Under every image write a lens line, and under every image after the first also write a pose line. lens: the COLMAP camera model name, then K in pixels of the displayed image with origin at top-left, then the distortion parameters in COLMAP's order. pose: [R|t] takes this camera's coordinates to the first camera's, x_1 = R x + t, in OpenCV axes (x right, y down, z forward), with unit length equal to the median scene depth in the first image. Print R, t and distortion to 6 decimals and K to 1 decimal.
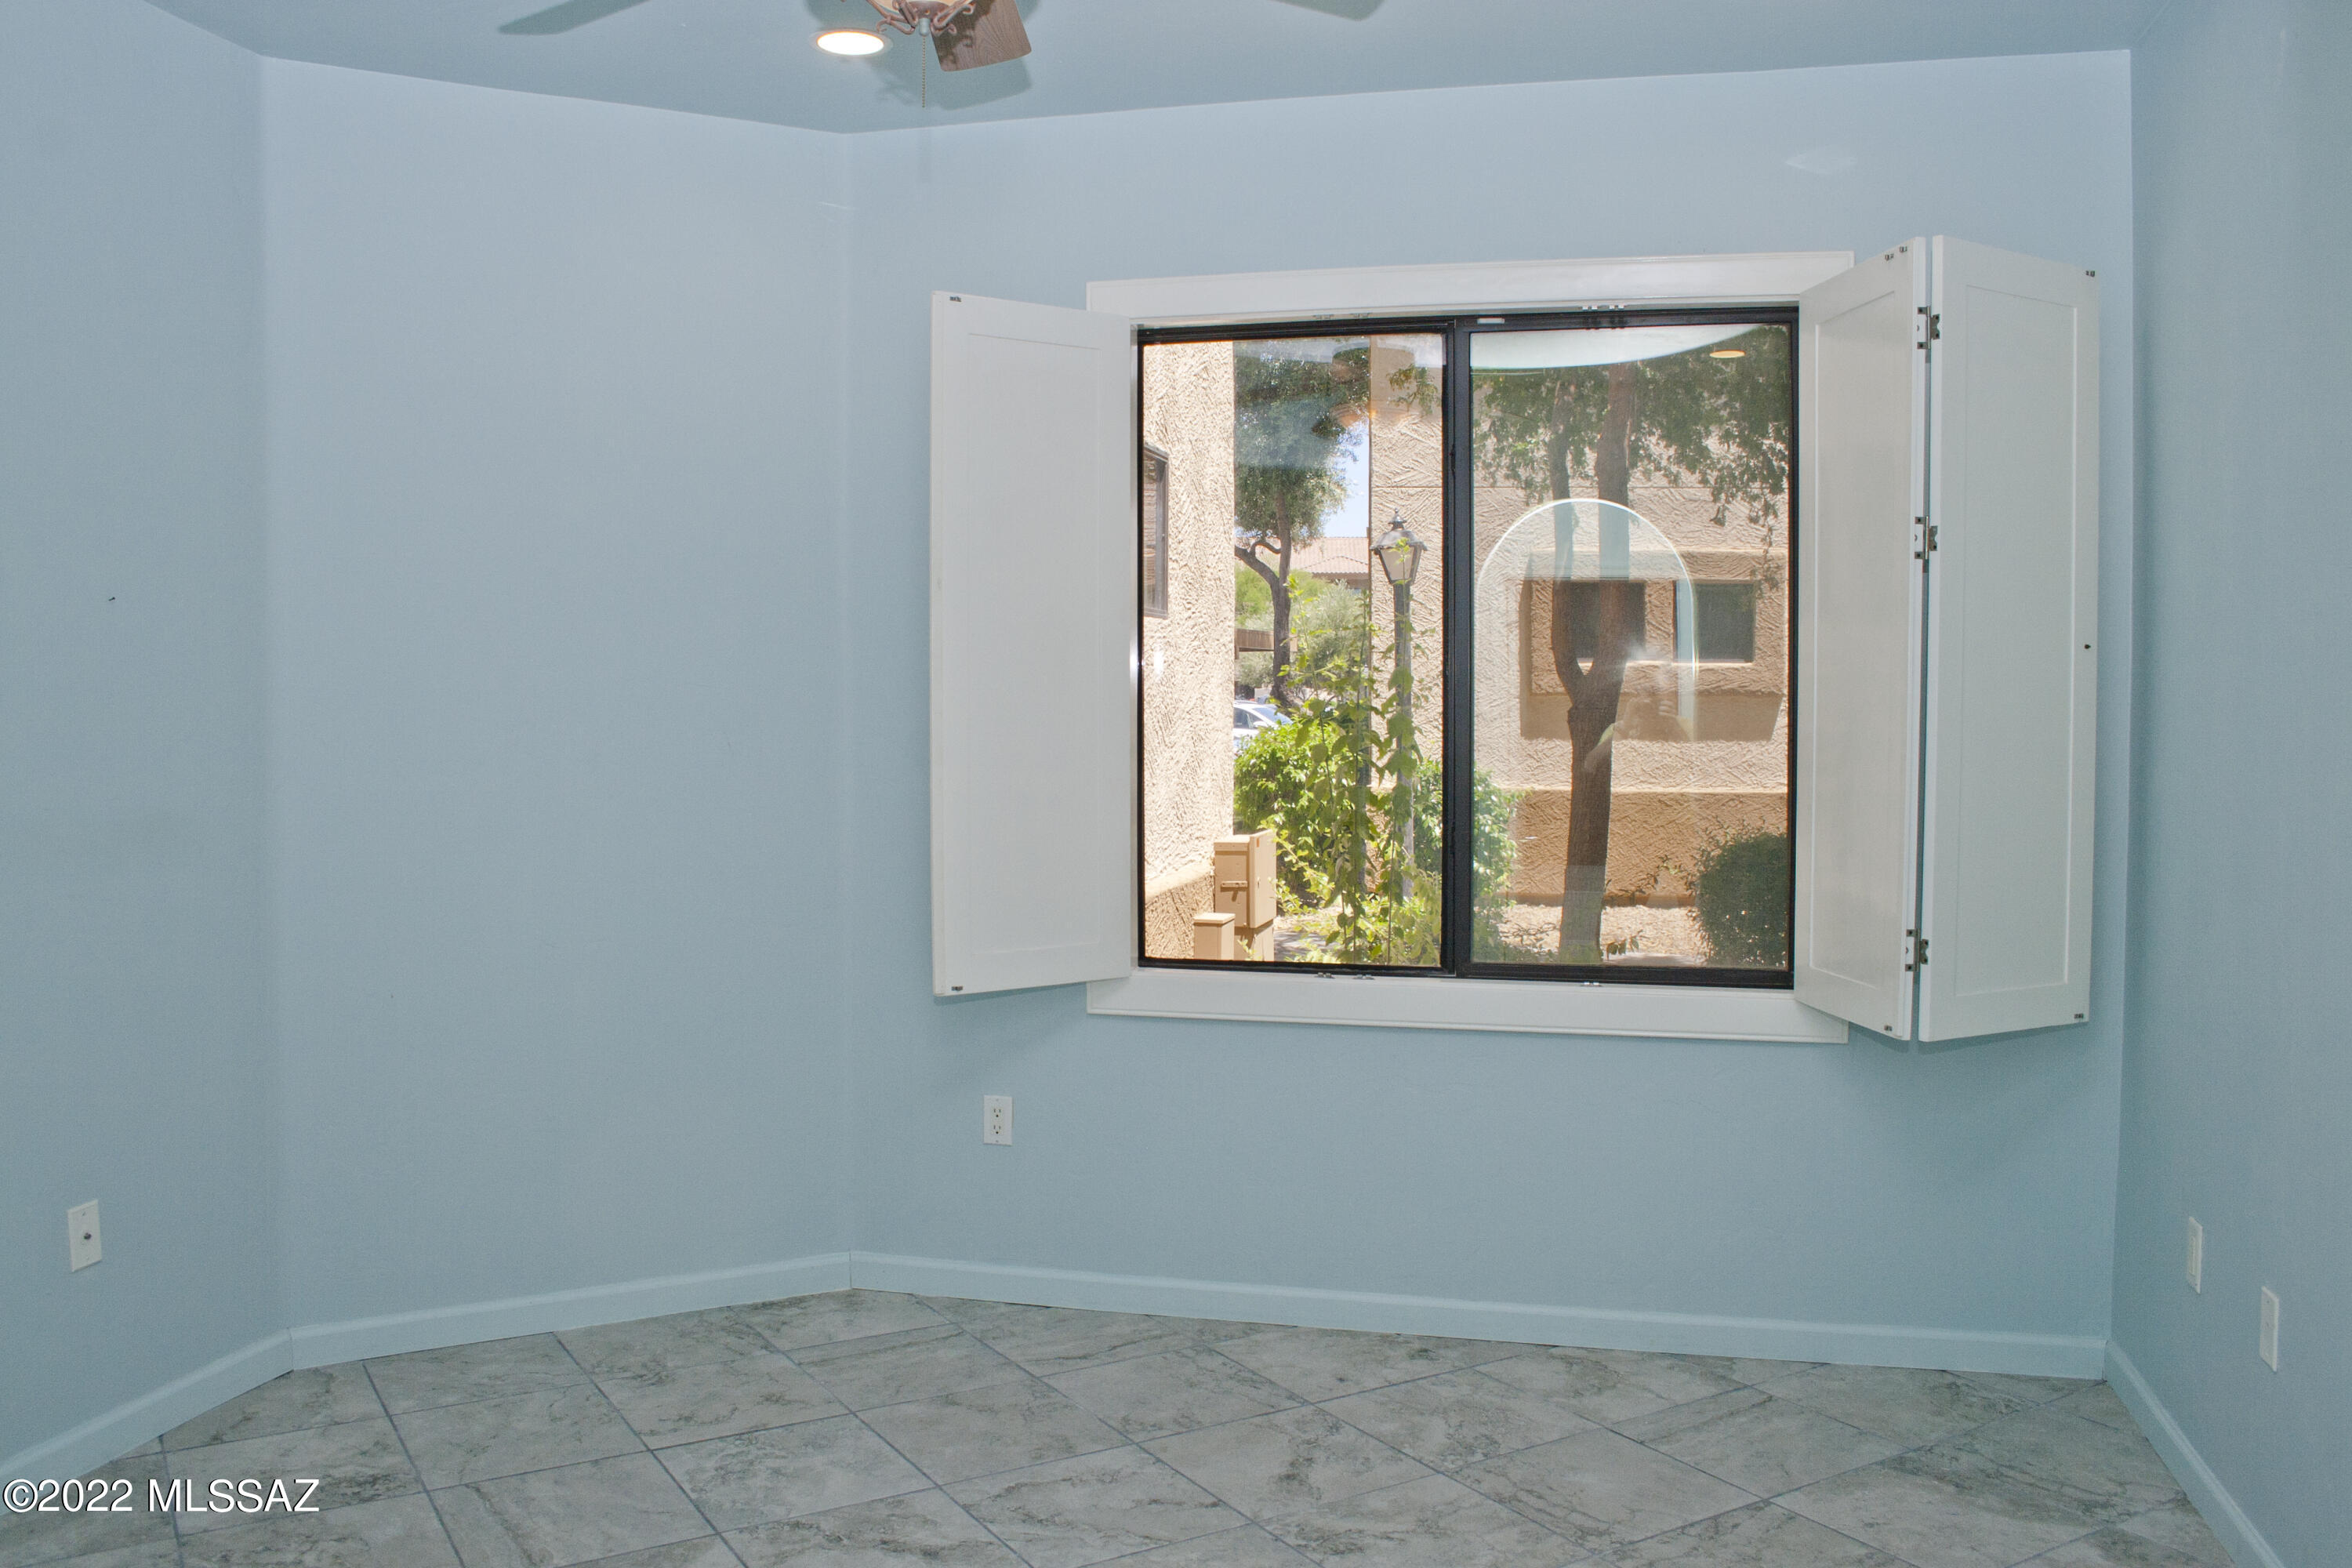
lens RADIAL K [[1940.7, 0, 1176.0], [0, 1940.7, 784.0], [0, 0, 1]] dist [-0.152610, 0.130017]
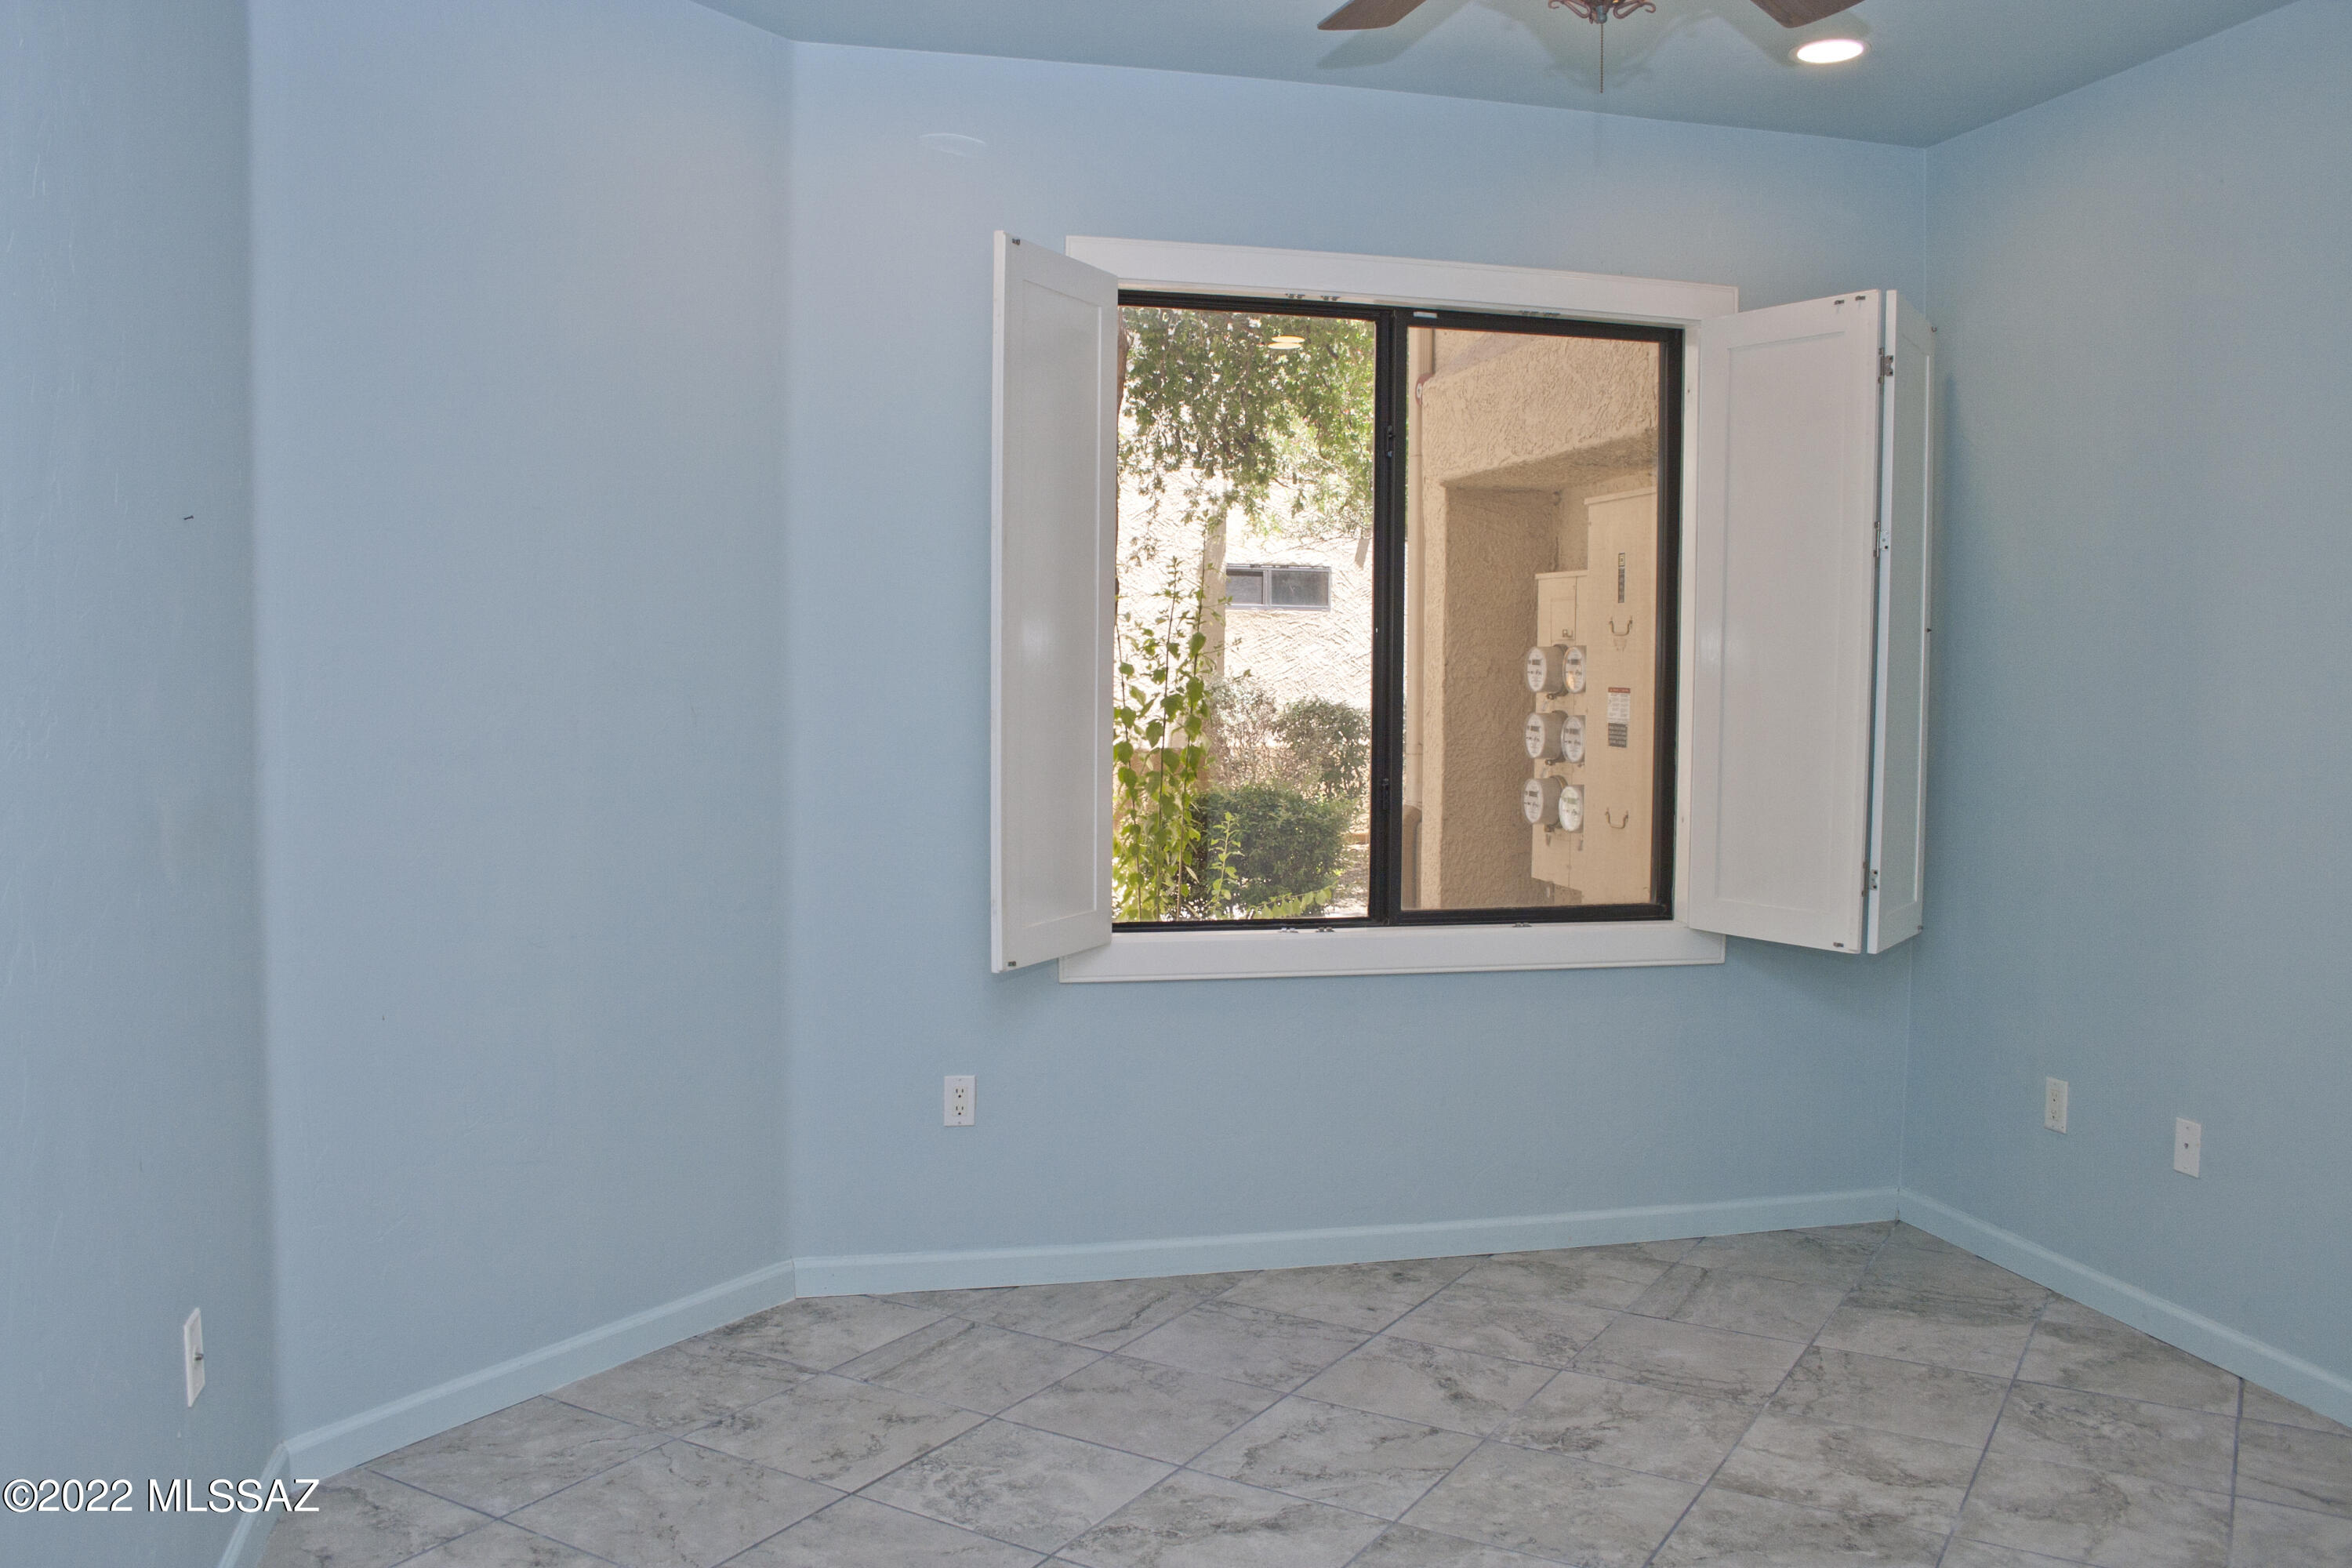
lens RADIAL K [[1940.7, 0, 1176.0], [0, 1940.7, 784.0], [0, 0, 1]] dist [-0.152610, 0.130017]
pose [[0.880677, -0.019349, 0.473321, -0.509540], [0.009390, 0.999682, 0.023394, -0.005228], [-0.473624, -0.016158, 0.880579, 0.121924]]
